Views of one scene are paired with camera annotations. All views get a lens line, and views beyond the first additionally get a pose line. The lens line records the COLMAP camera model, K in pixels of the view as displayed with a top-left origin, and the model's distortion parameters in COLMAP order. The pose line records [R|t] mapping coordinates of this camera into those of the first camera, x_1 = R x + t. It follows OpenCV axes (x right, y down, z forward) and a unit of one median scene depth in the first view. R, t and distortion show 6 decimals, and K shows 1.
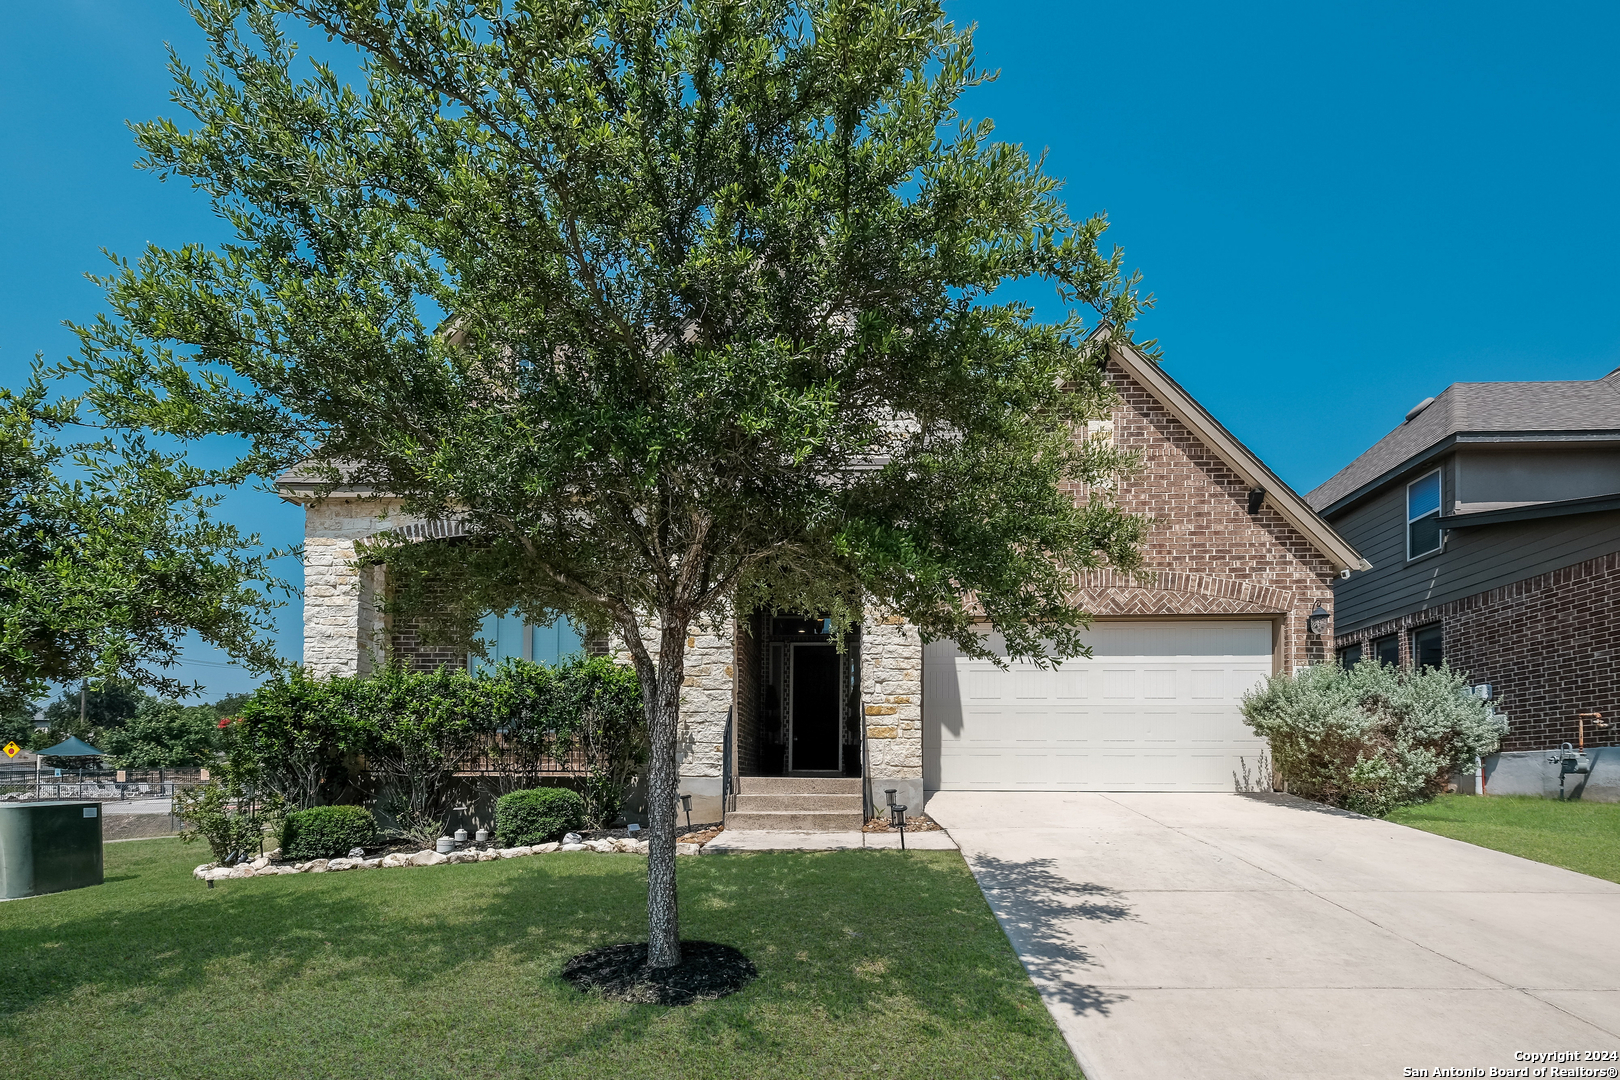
lens RADIAL K [[739.9, 0, 810.0], [0, 739.9, 540.0], [0, 0, 1]] dist [0.009348, 0.000204]
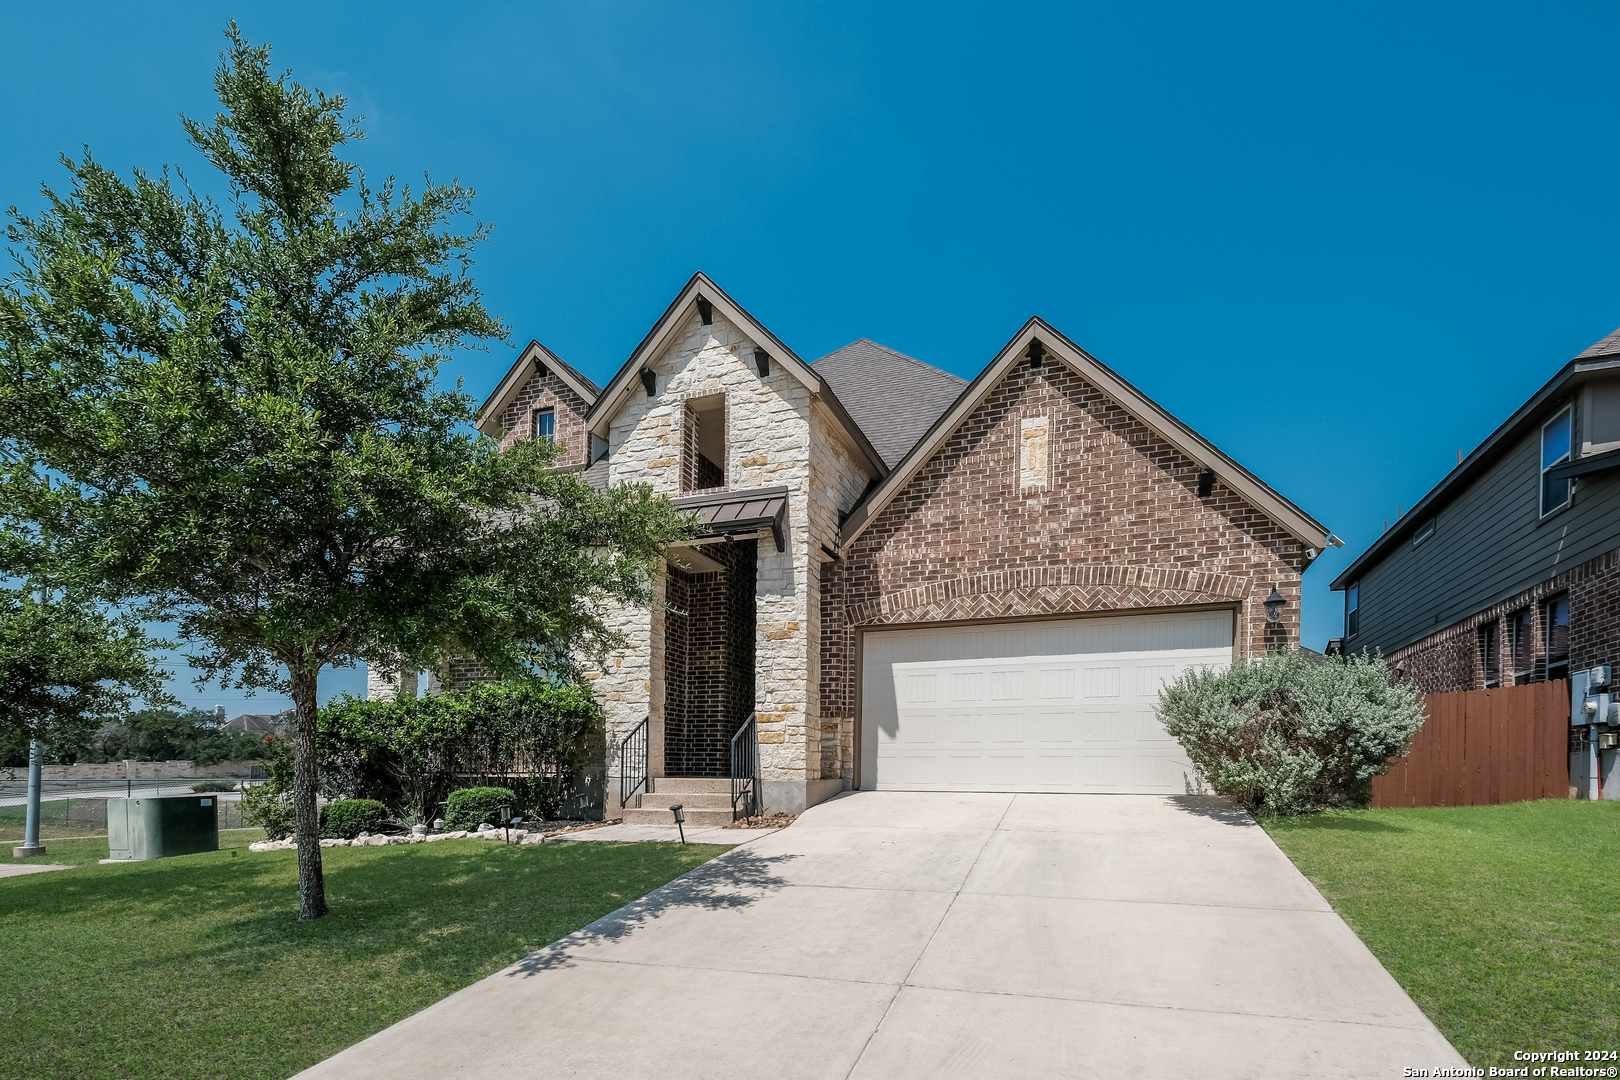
lens RADIAL K [[717.2, 0, 810.0], [0, 717.2, 540.0], [0, 0, 1]] dist [0.007694, -0.000172]
pose [[0.957492, -0.088098, -0.274678, 0.375148], [0.086737, 0.996084, -0.017123, -0.008232], [0.275111, -0.007429, 0.961384, -0.007073]]
